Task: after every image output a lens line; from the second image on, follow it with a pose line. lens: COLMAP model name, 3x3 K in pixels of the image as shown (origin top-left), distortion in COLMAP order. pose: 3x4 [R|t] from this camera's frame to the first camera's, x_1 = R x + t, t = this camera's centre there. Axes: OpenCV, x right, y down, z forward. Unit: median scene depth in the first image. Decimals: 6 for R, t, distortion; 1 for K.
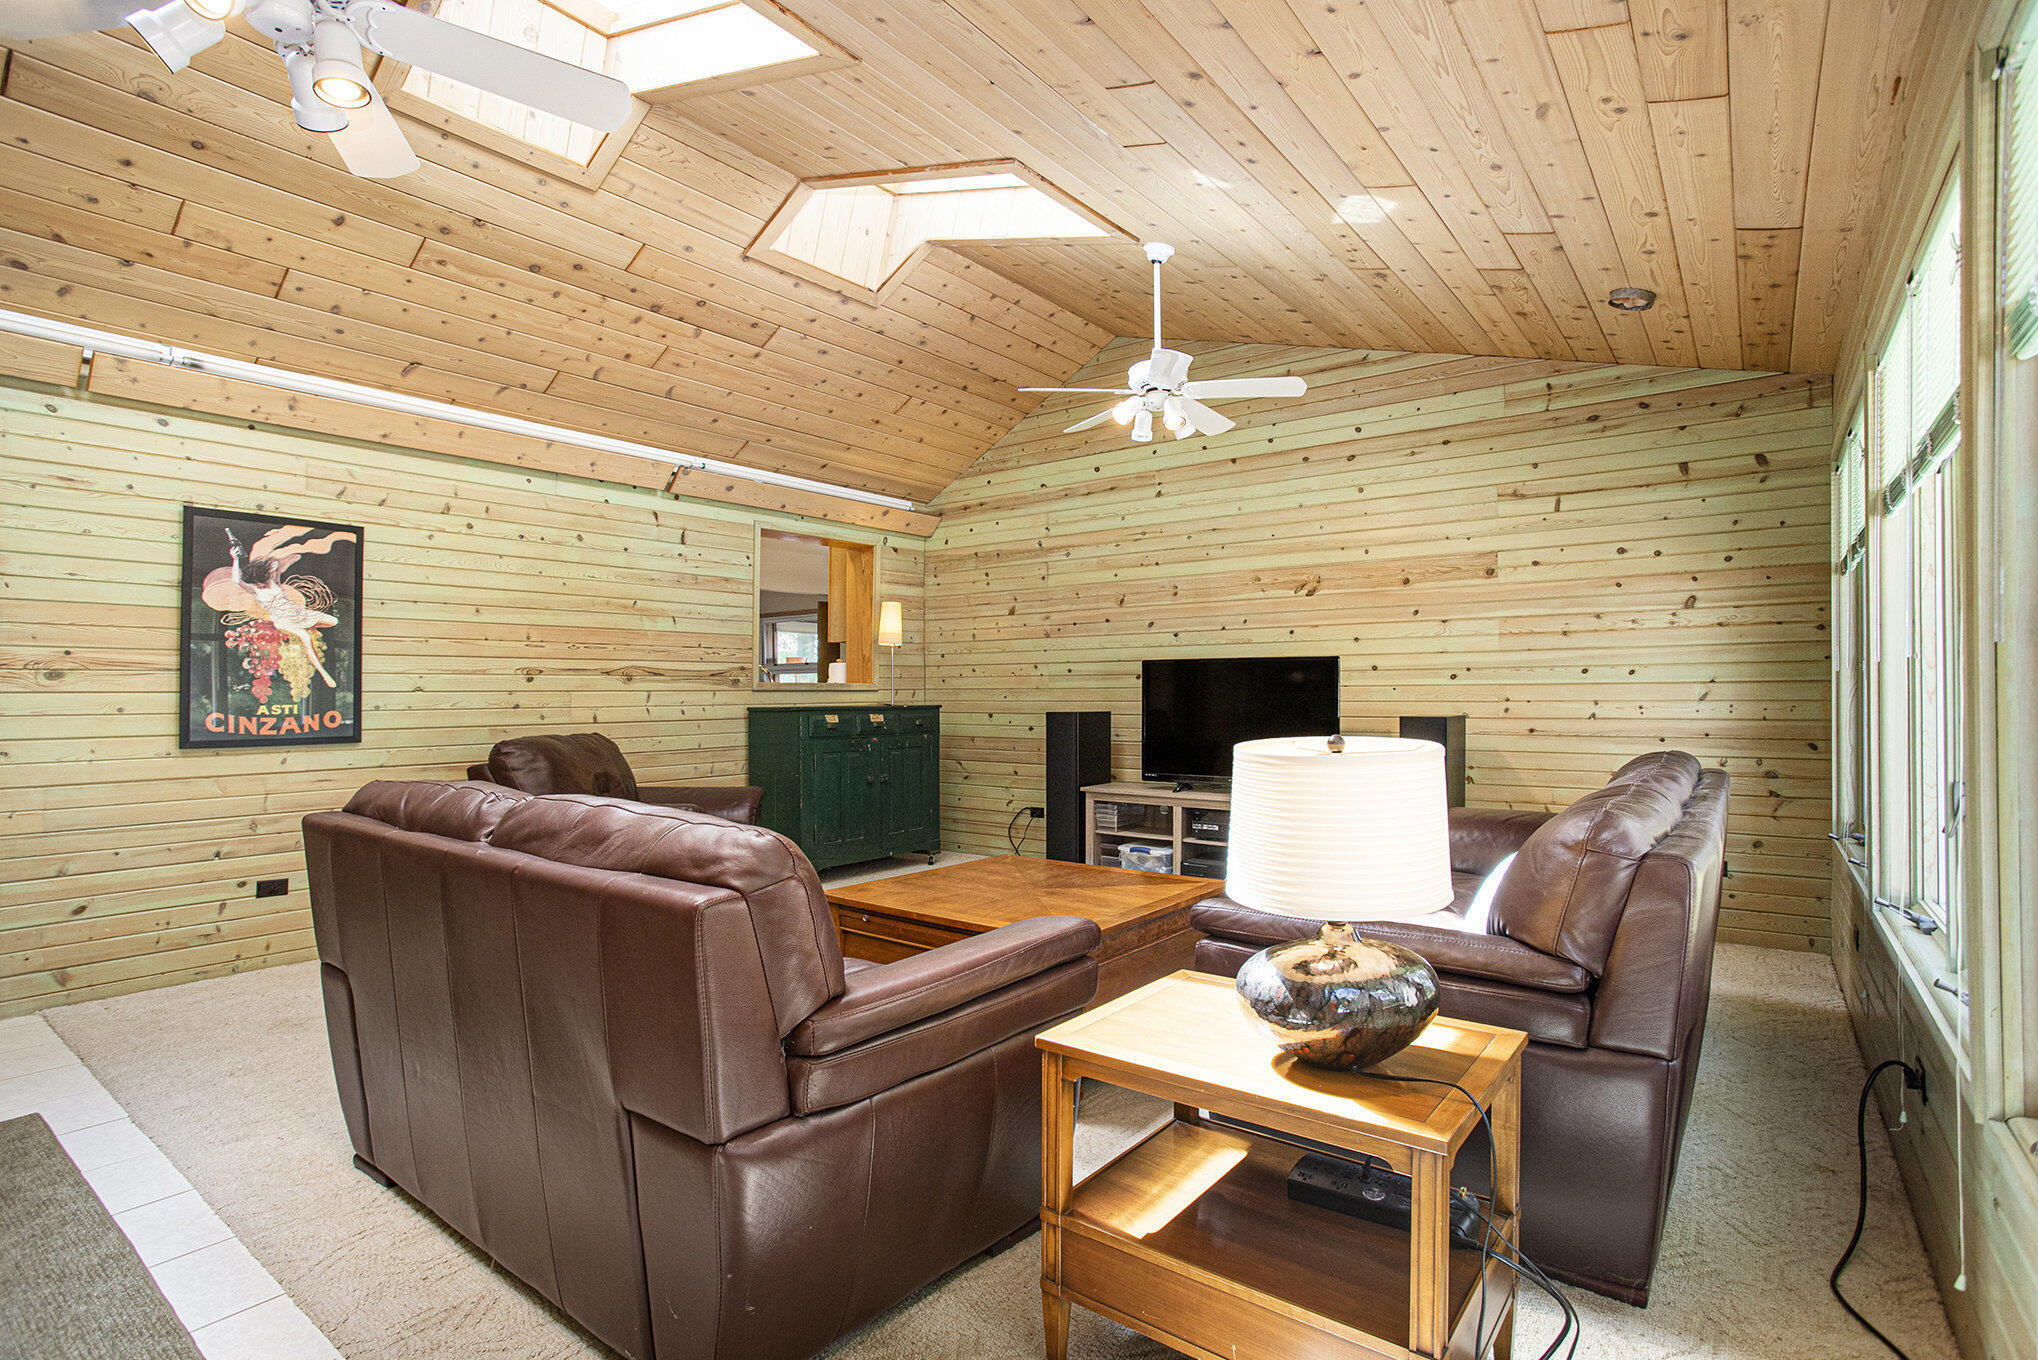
lens RADIAL K [[999.5, 0, 1009.6], [0, 999.5, 686.8], [0, 0, 1]] dist [-0.029945, 0.013572]
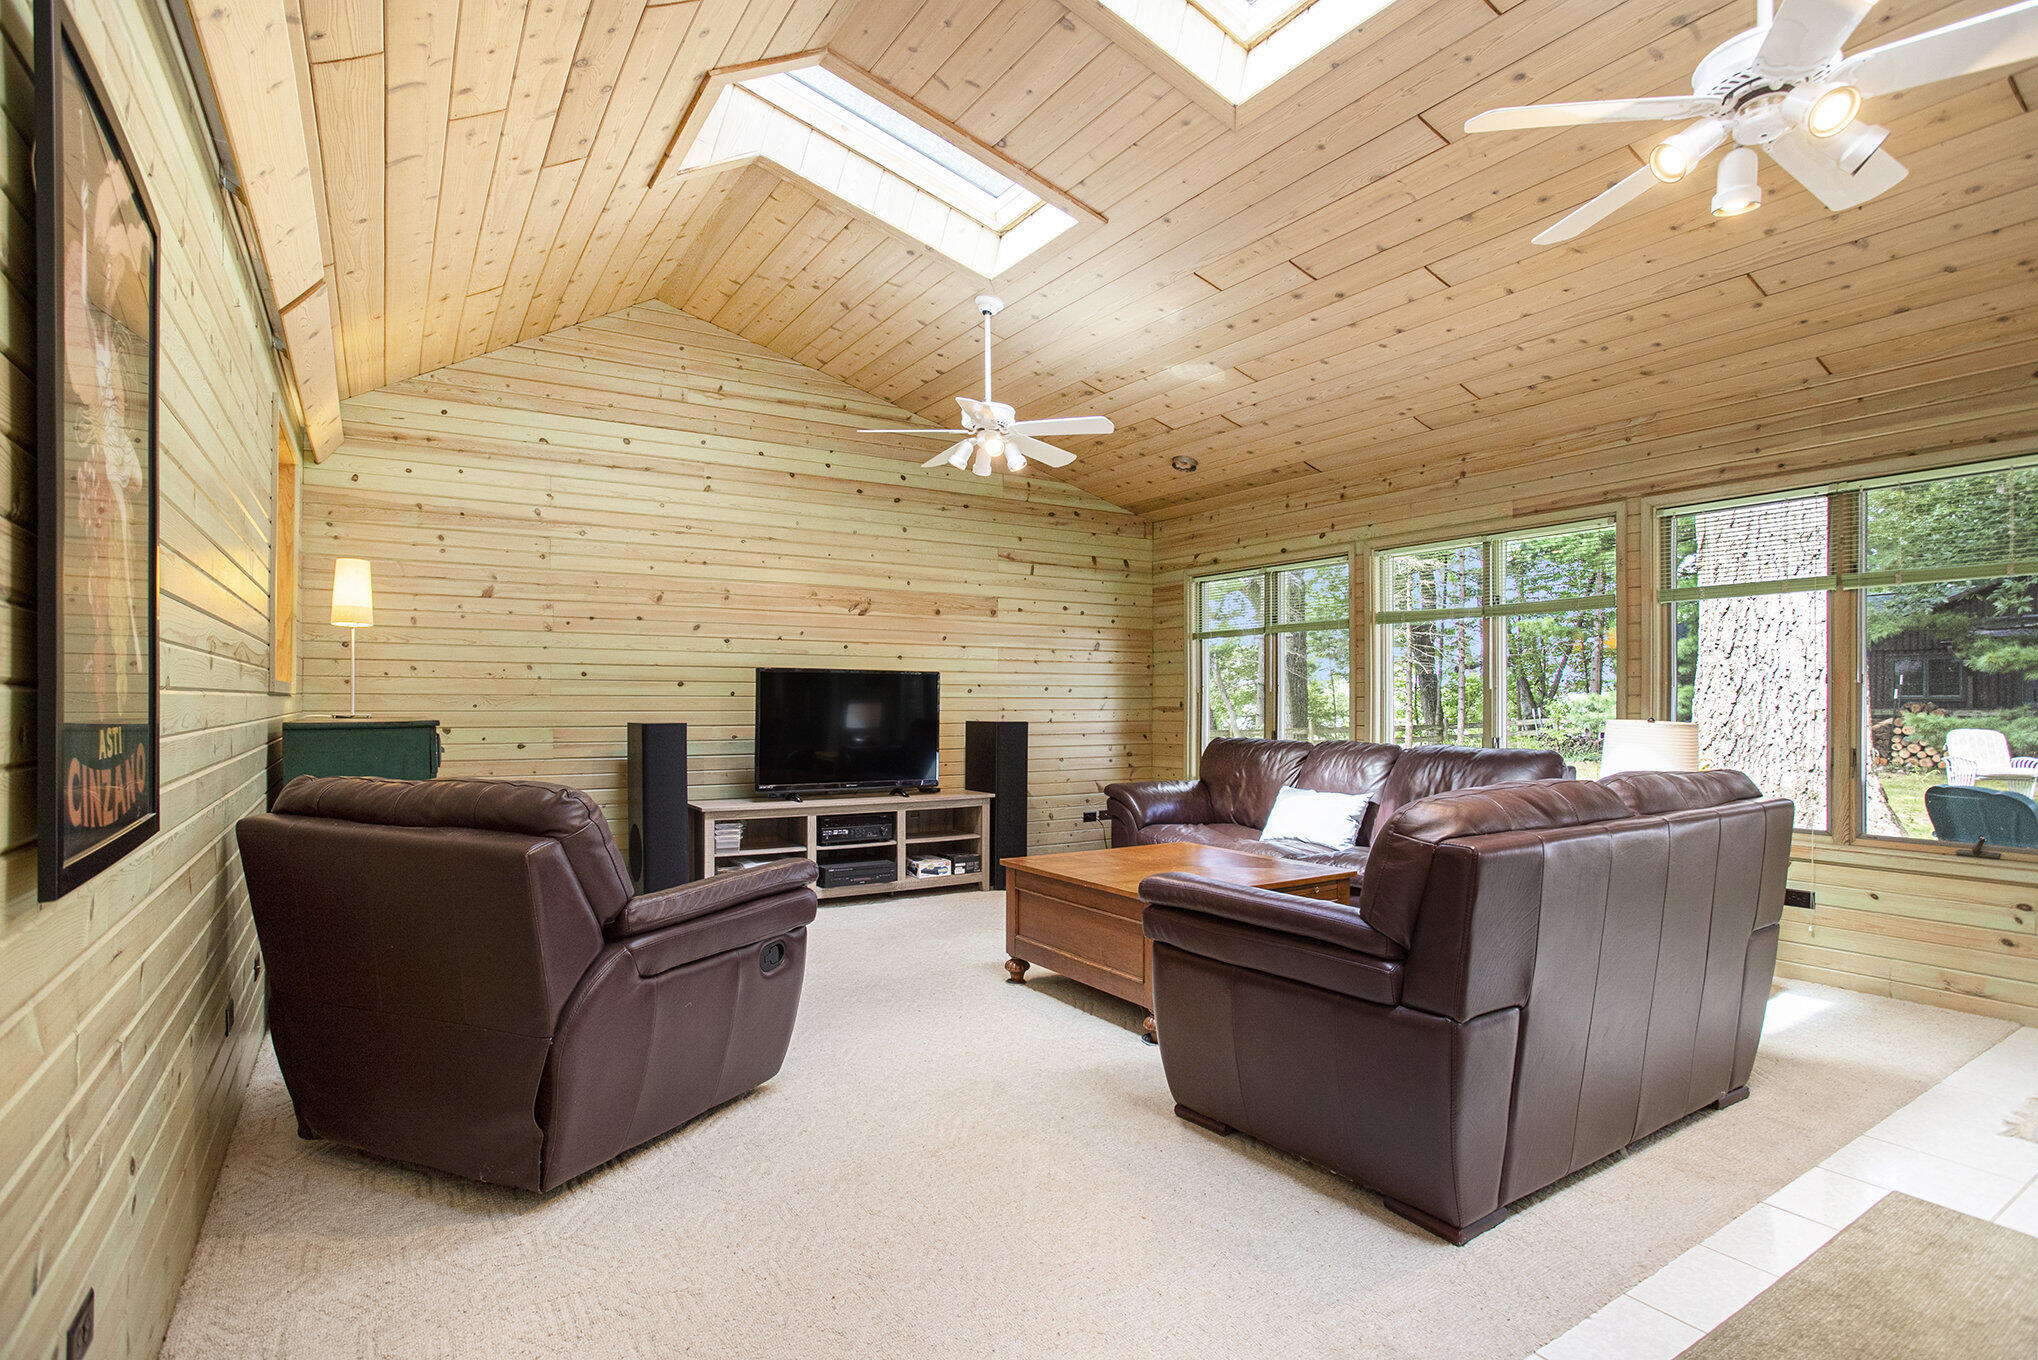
lens RADIAL K [[999.5, 0, 1013.2], [0, 999.5, 694.7], [0, 0, 1]] dist [-0.029945, 0.013572]
pose [[0.378499, 0.017946, 0.925428, -0.682553], [-0.006619, 0.999839, -0.016682, 0.014631], [-0.925578, 0.000188, 0.378557, 0.438316]]
